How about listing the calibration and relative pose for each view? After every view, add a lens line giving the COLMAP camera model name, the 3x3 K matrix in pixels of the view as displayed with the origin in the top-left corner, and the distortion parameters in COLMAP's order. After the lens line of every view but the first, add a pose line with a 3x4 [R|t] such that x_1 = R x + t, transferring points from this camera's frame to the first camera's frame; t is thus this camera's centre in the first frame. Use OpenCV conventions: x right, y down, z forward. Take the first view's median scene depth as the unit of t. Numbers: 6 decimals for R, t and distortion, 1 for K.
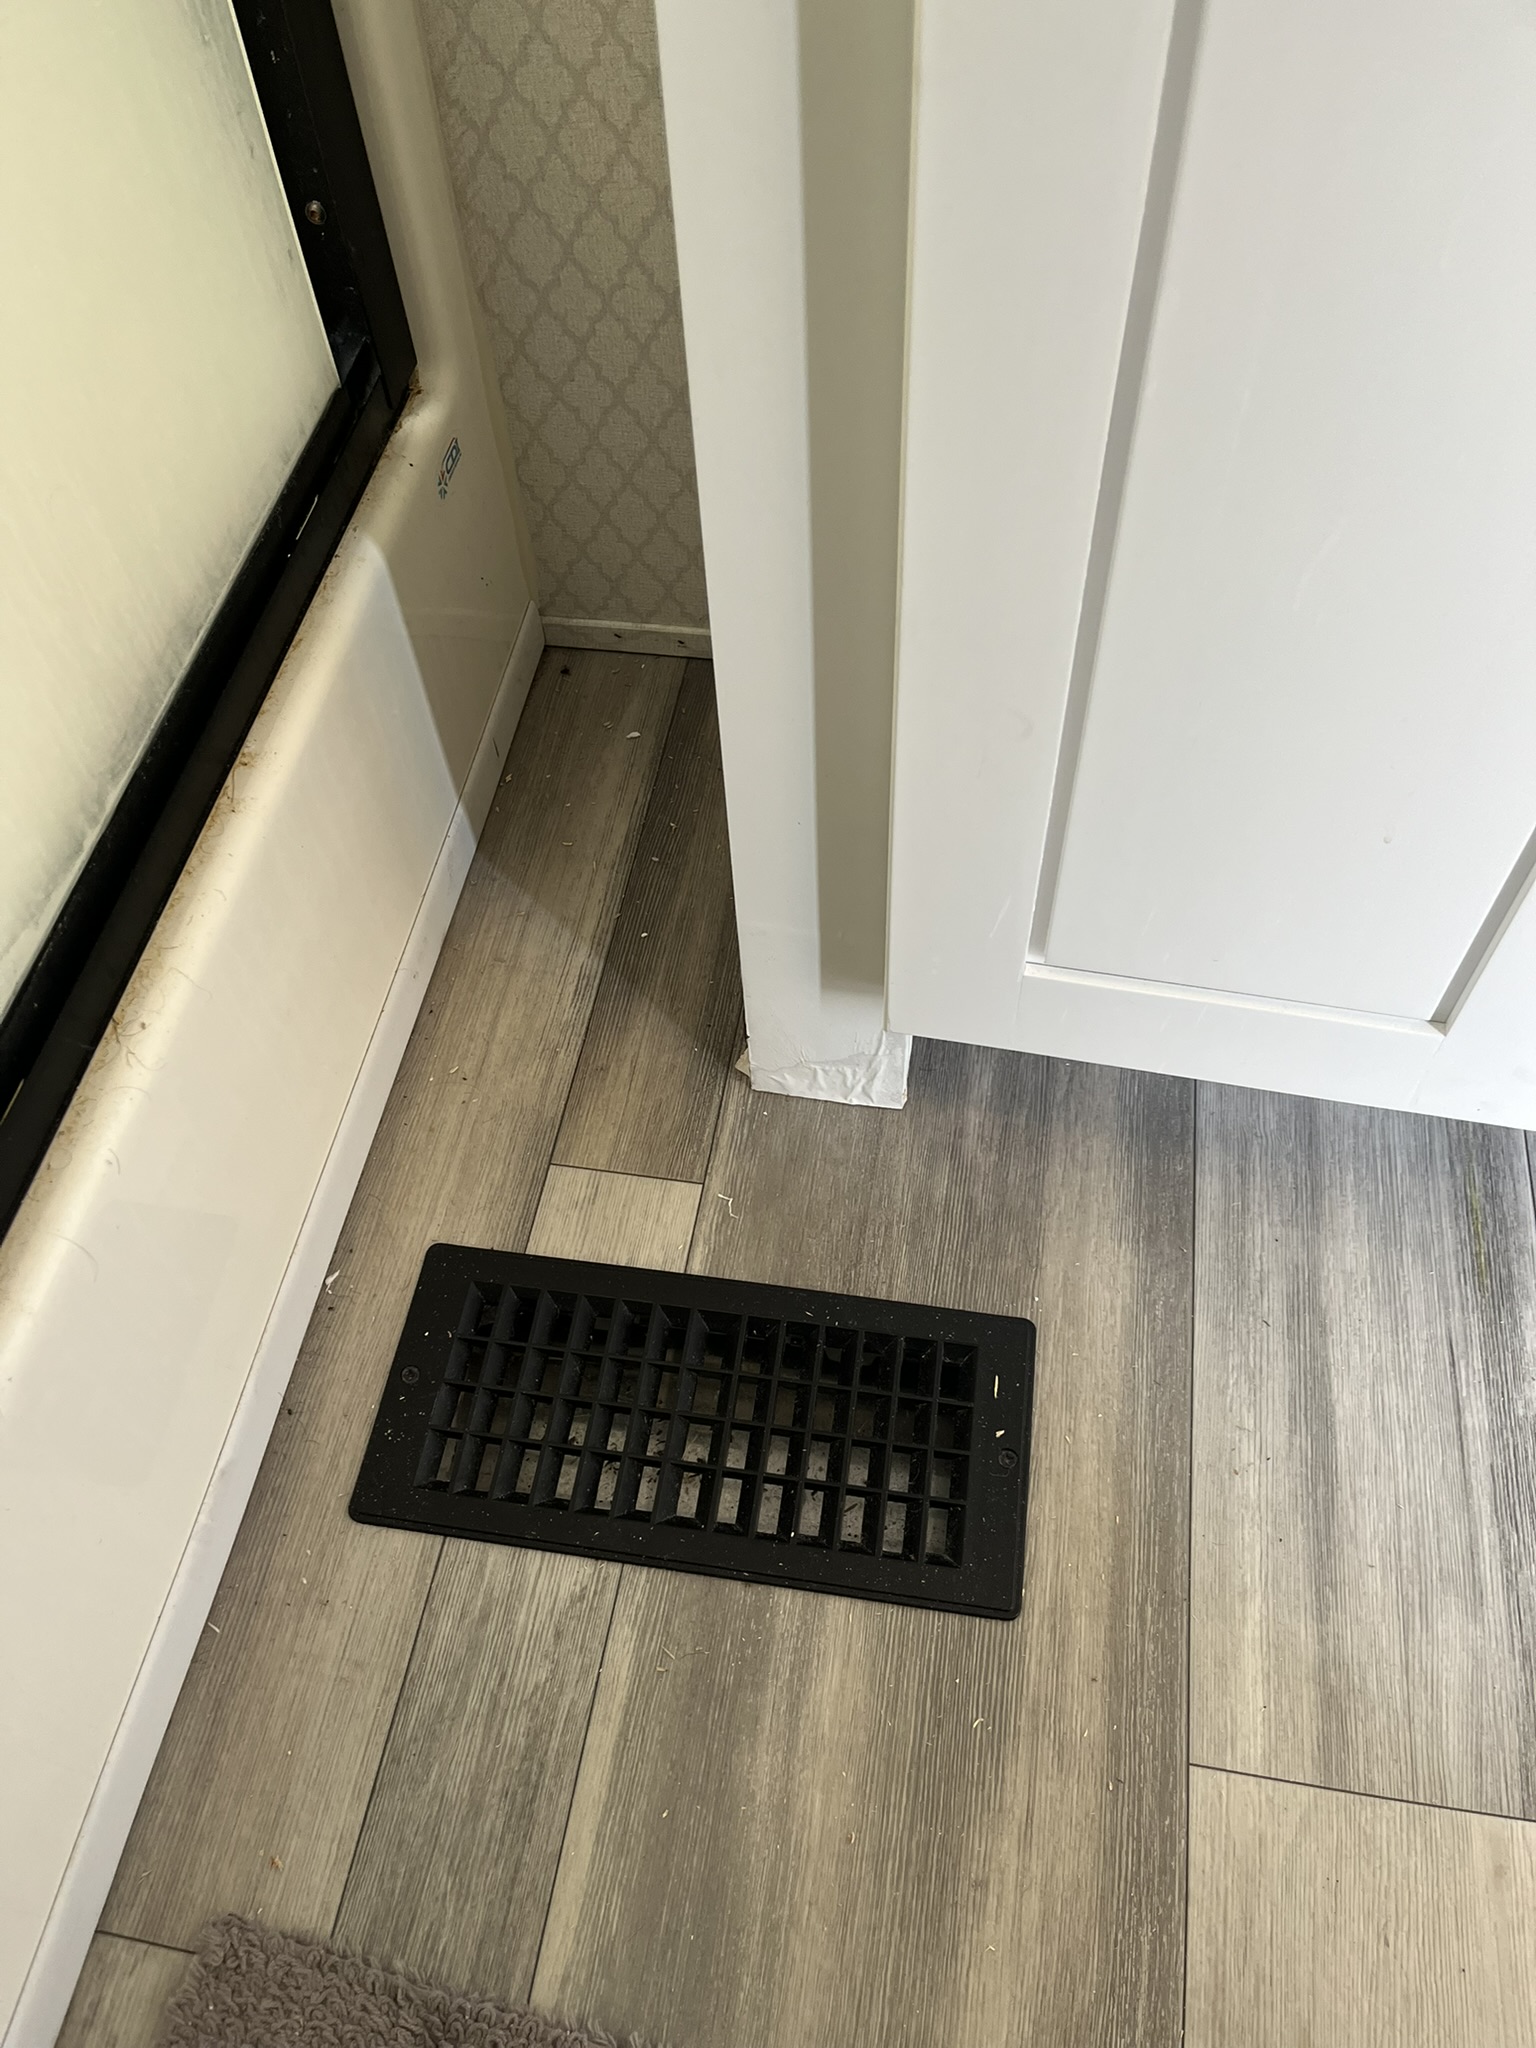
lens RADIAL K [[1551.7, 0, 747.1], [0, 1551.7, 1035.9], [0, 0, 1]] dist [0.061967, -0.100704]
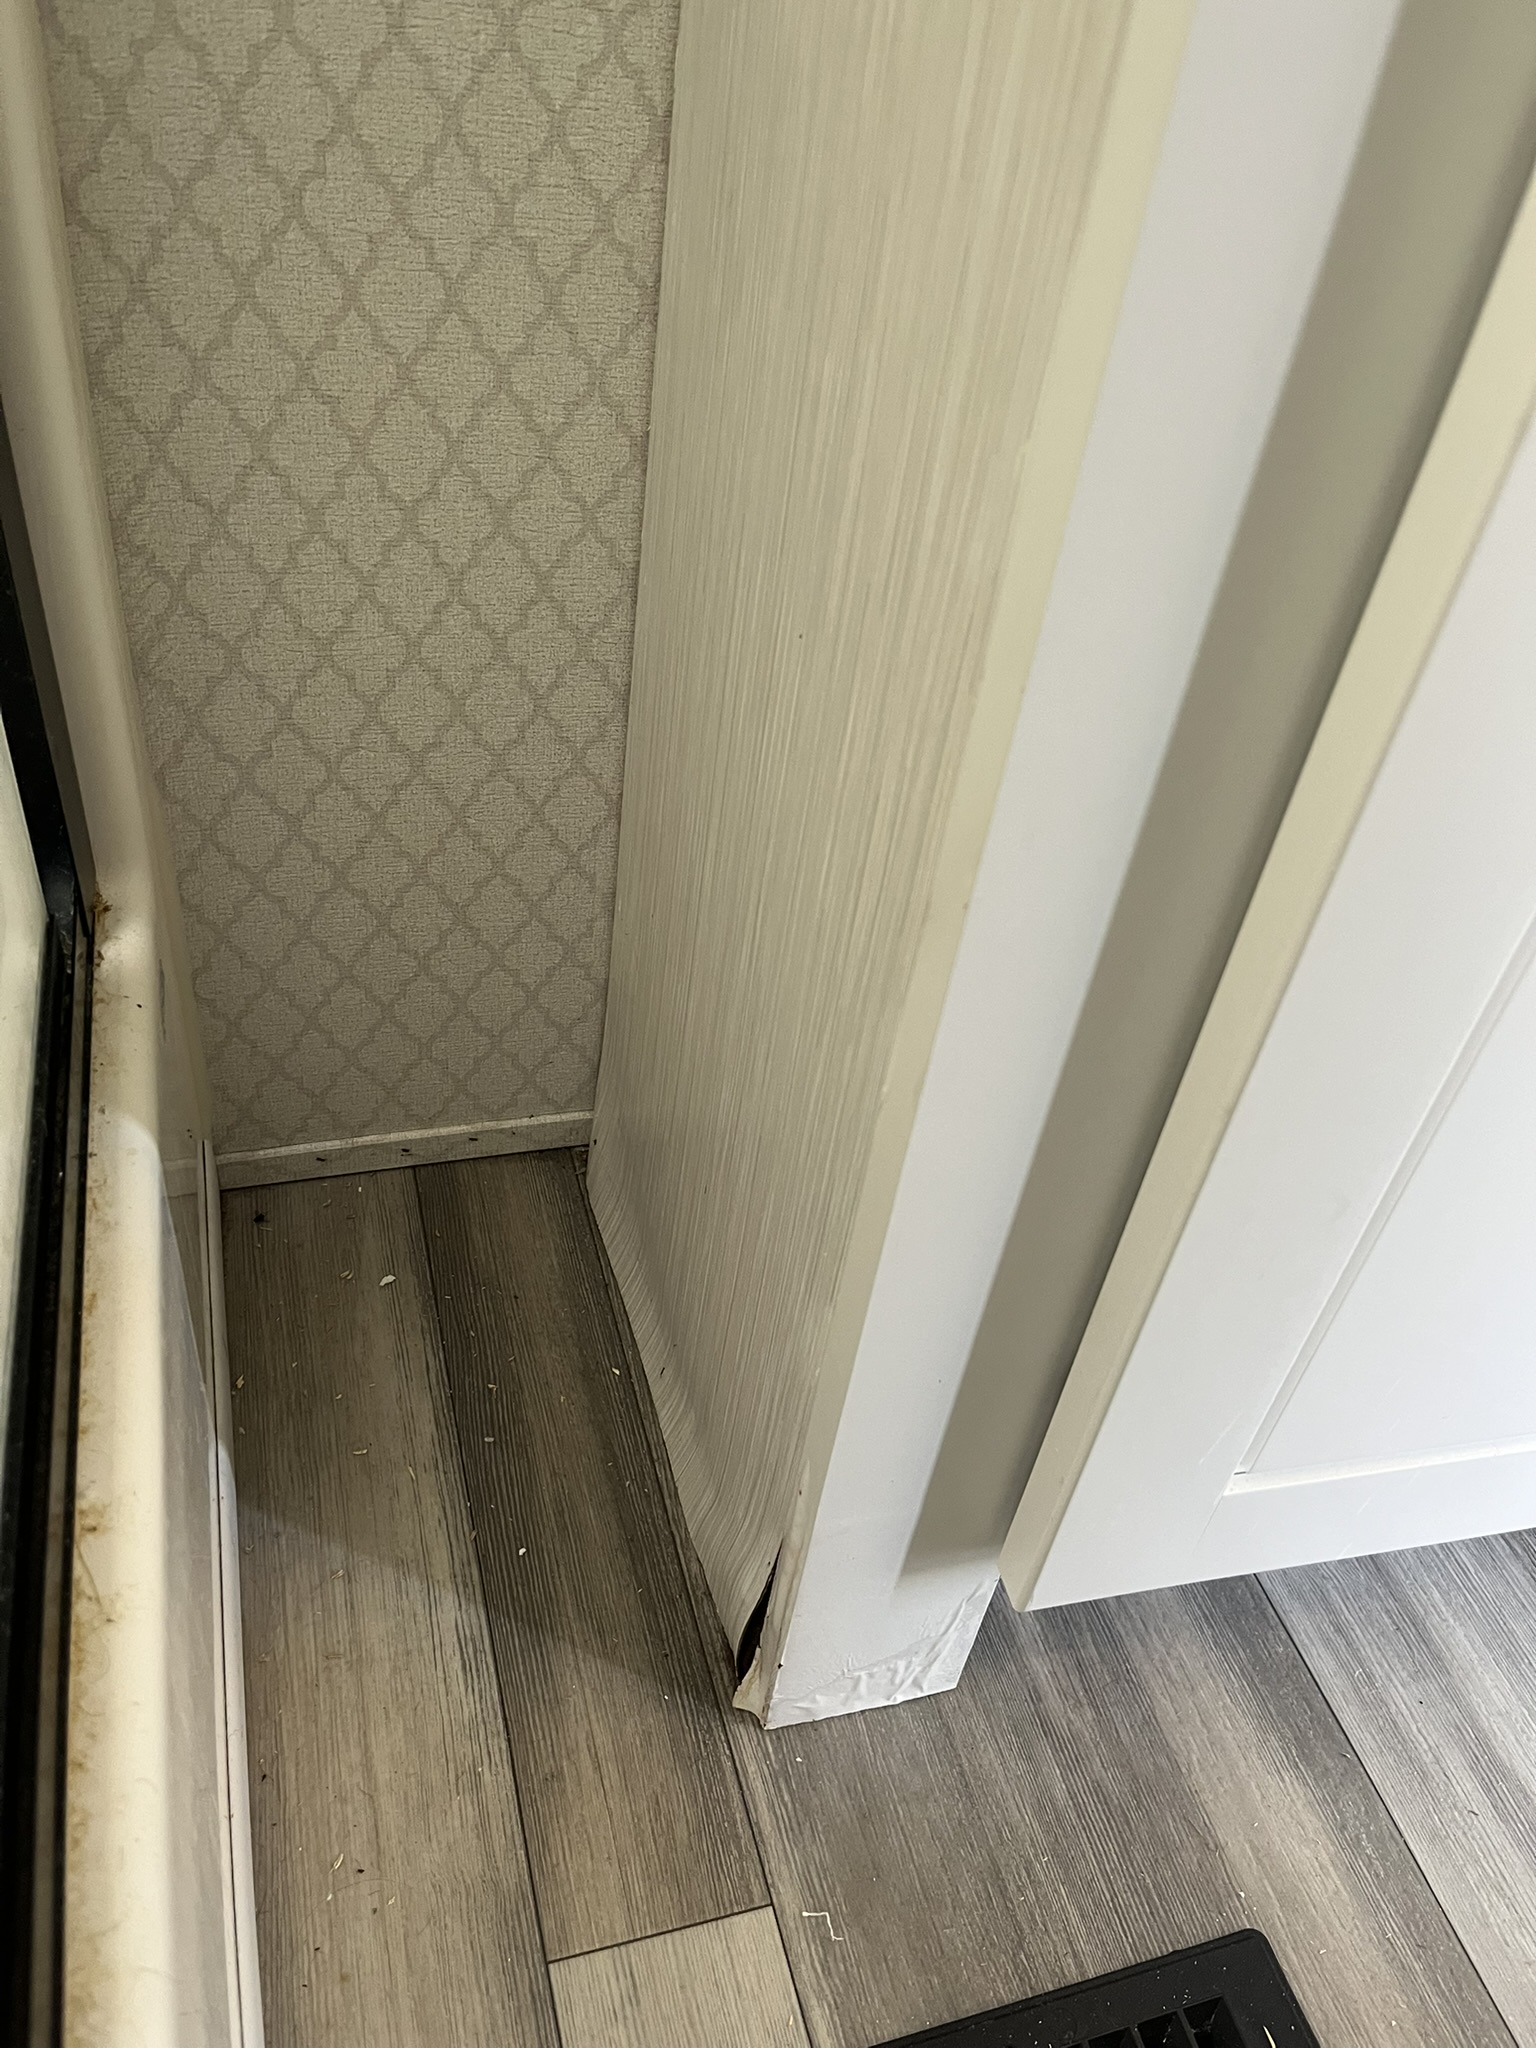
lens RADIAL K [[1551.7, 0, 753.1], [0, 1551.7, 1017.1], [0, 0, 1]] dist [0.061967, -0.100704]
pose [[0.890108, -0.168855, 0.423315, -0.271996], [0.270312, 0.943420, -0.192069, -0.150481], [-0.366932, 0.285389, 0.885389, 0.273232]]
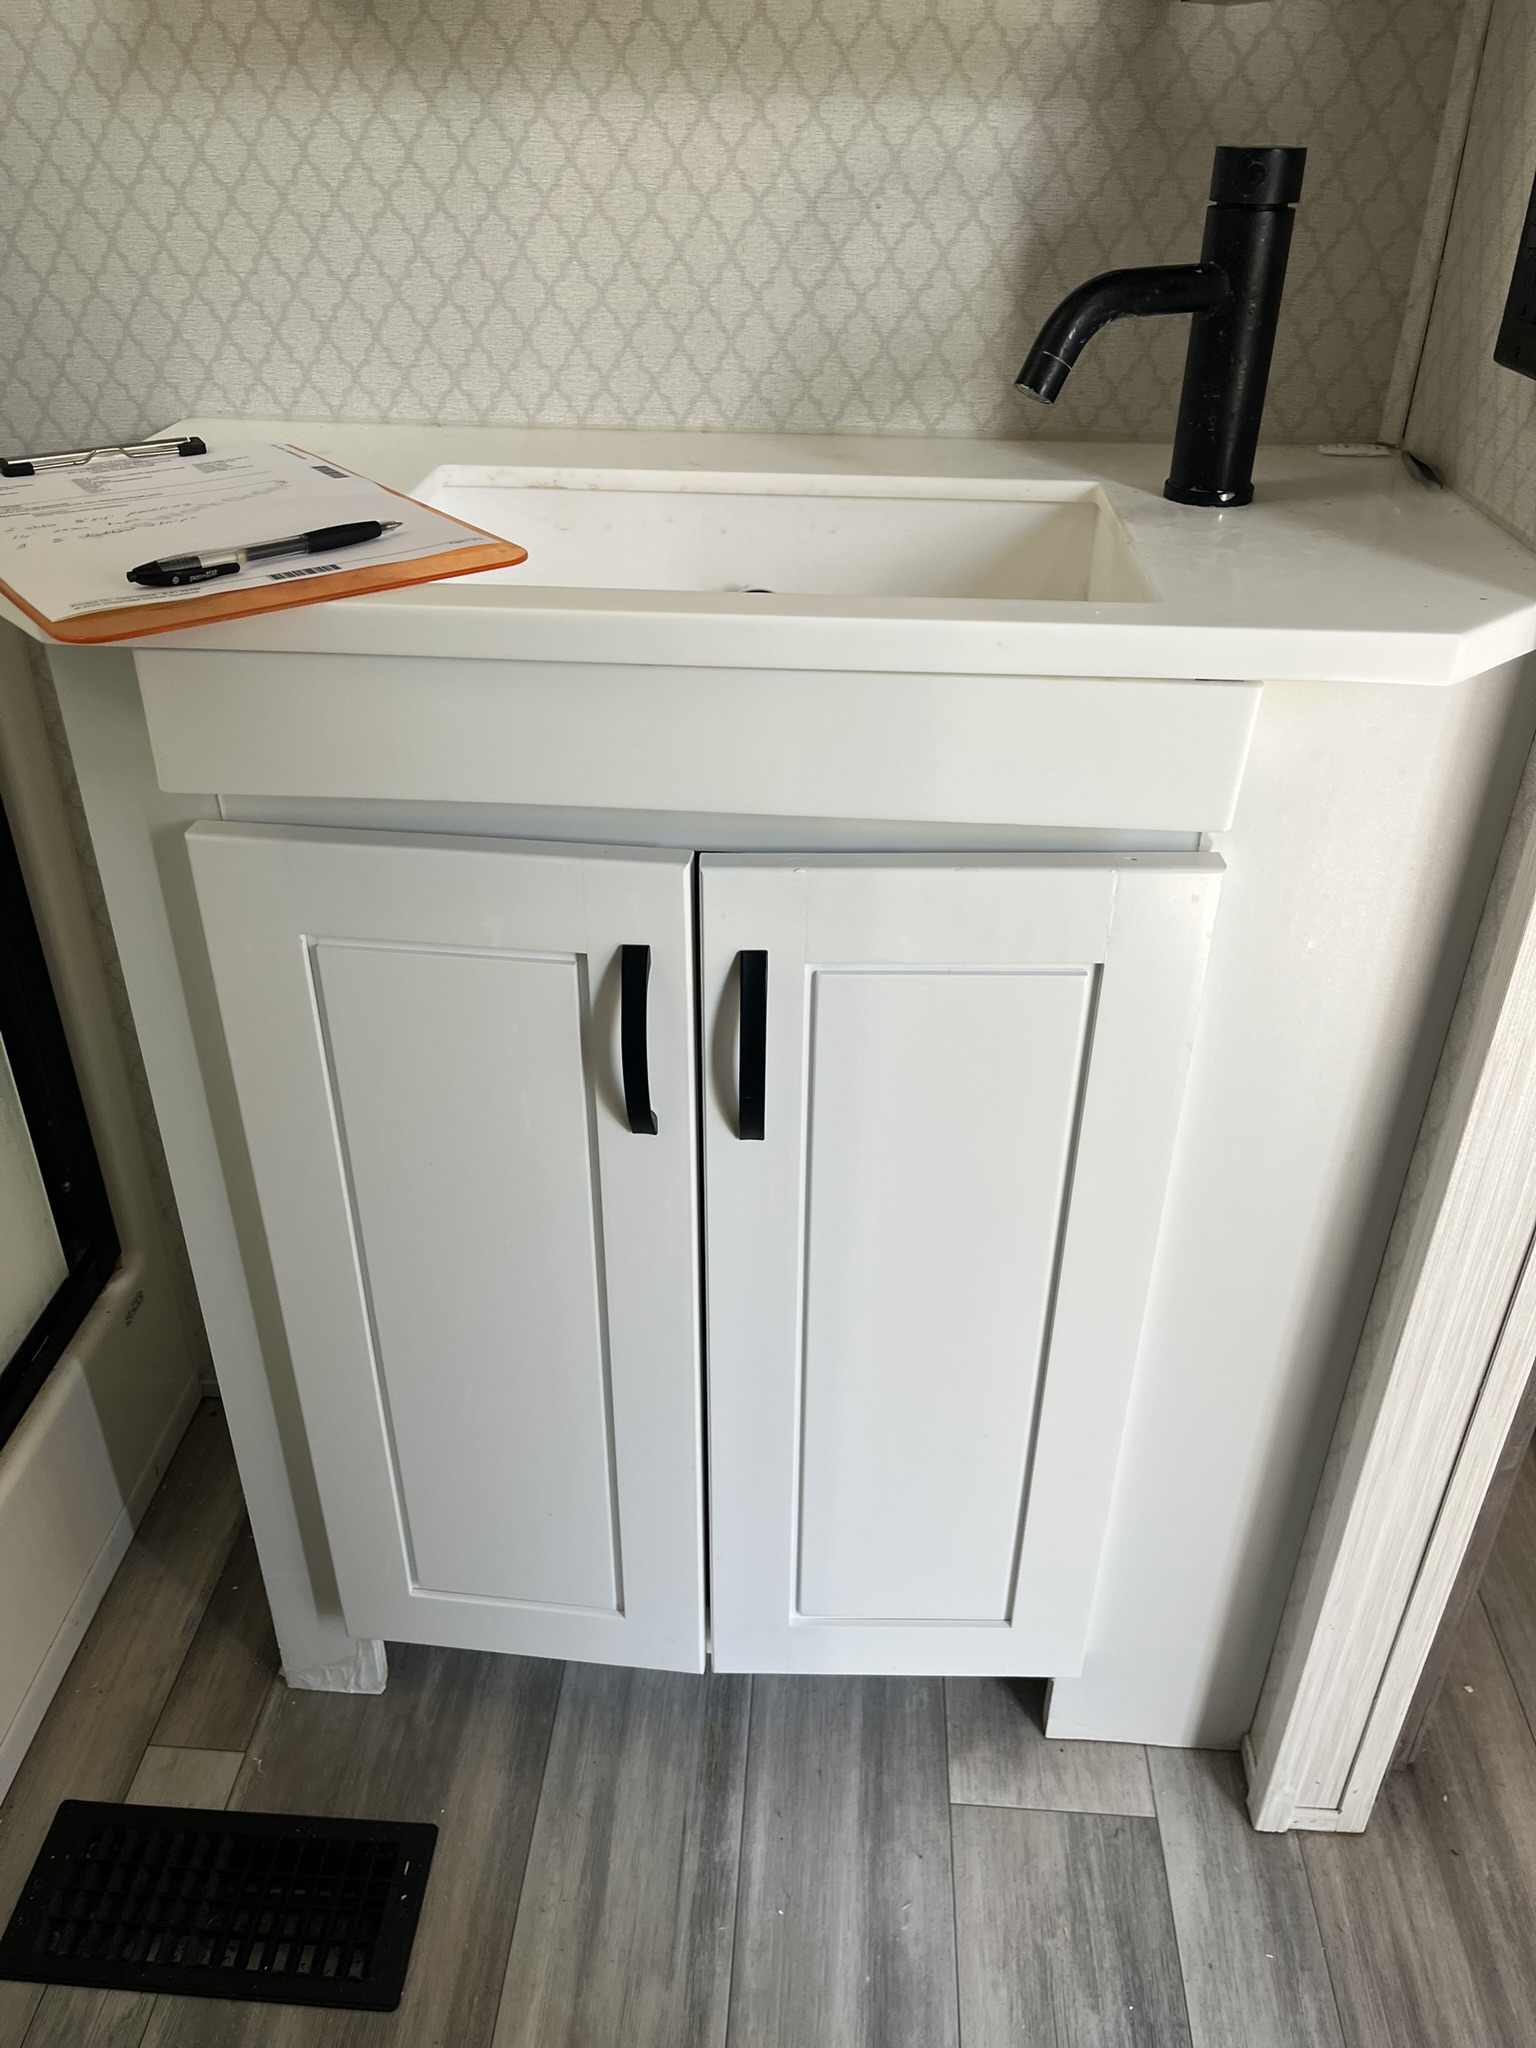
lens RADIAL K [[1551.7, 0, 757.1], [0, 1551.7, 1001.8], [0, 0, 1]] dist [0.061967, -0.100704]
pose [[0.992378, -0.004613, 0.123147, 0.304008], [0.055542, 0.908790, -0.413540, 0.091746], [-0.110007, 0.417228, 0.902119, -0.842968]]
